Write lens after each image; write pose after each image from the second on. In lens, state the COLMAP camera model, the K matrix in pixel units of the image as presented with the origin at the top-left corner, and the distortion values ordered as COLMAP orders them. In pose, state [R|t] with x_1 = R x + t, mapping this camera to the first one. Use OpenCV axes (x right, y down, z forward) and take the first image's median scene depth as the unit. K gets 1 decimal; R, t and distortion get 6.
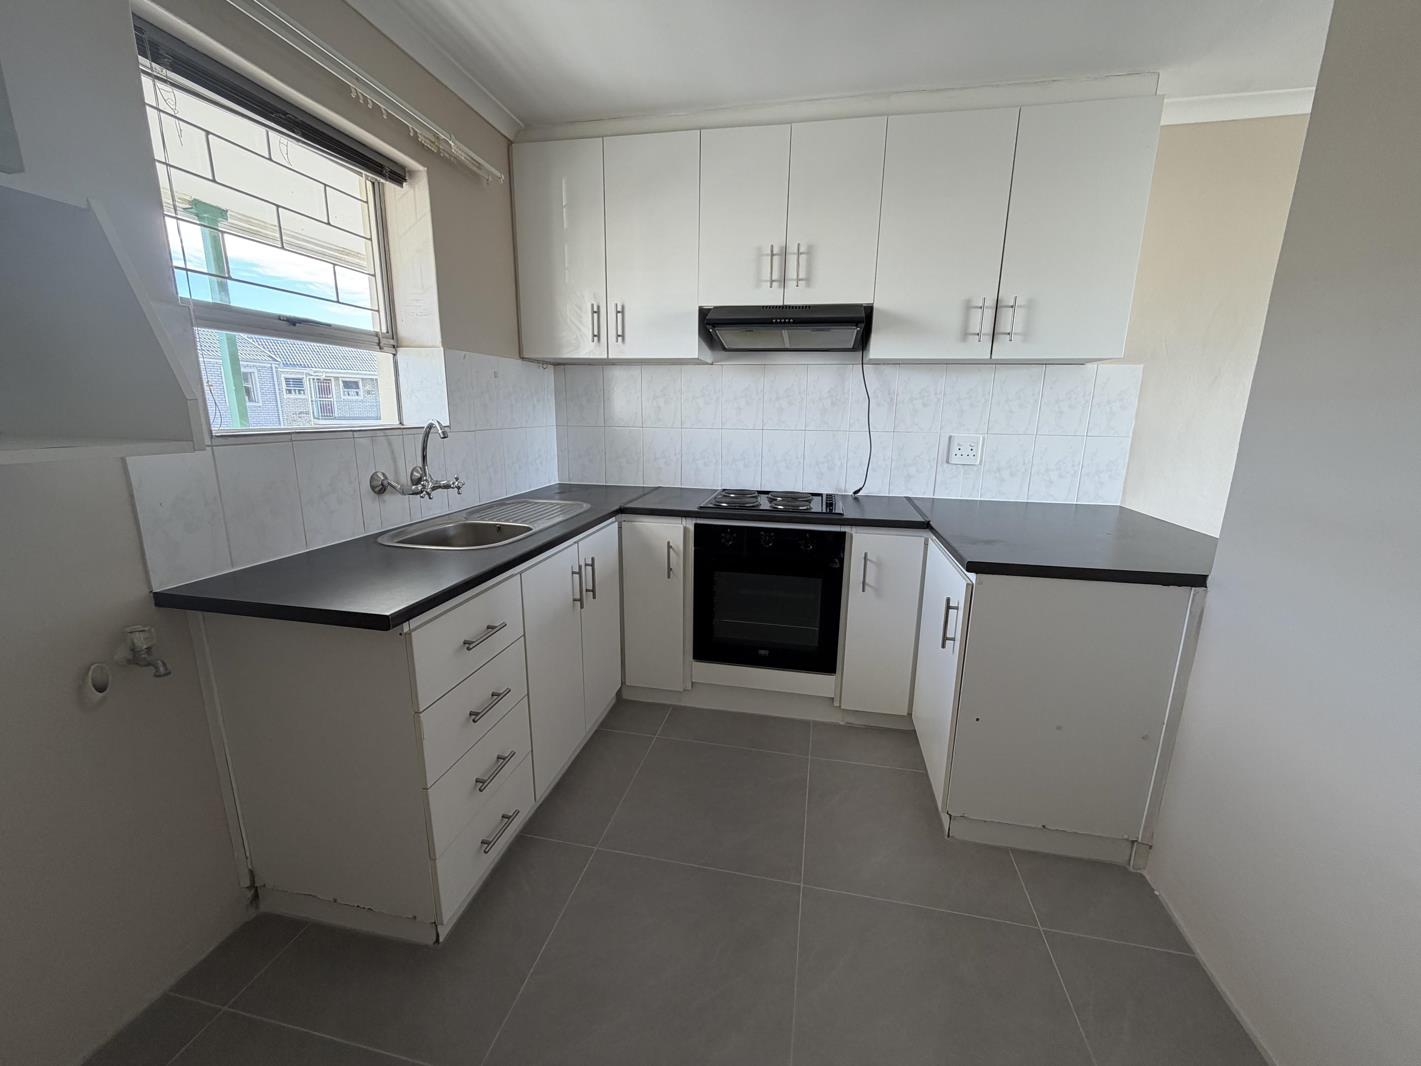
lens RADIAL K [[570.4, 0, 710.8], [0, 570.4, 532.1], [0, 0, 1]] dist [0.002756, 0.000019]
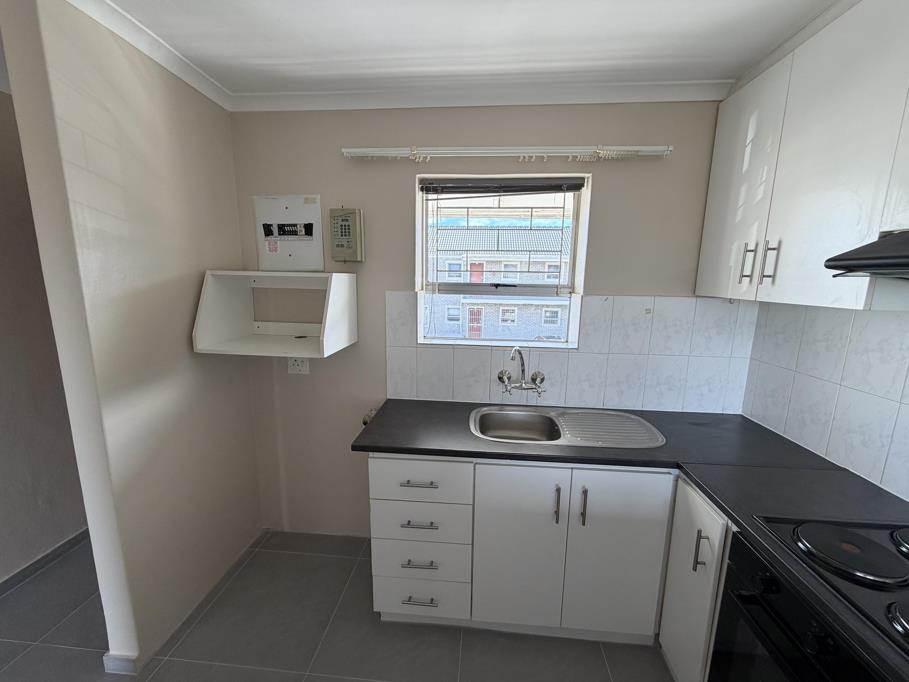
lens RADIAL K [[364.9, 0, 453.4], [0, 364.9, 342.4], [0, 0, 1]] dist [0.002756, 0.000019]
pose [[0.118728, 0.164125, -0.979268, 0.388609], [-0.226985, 0.964615, 0.134150, -0.254810], [0.966634, 0.206352, 0.151781, 0.571532]]
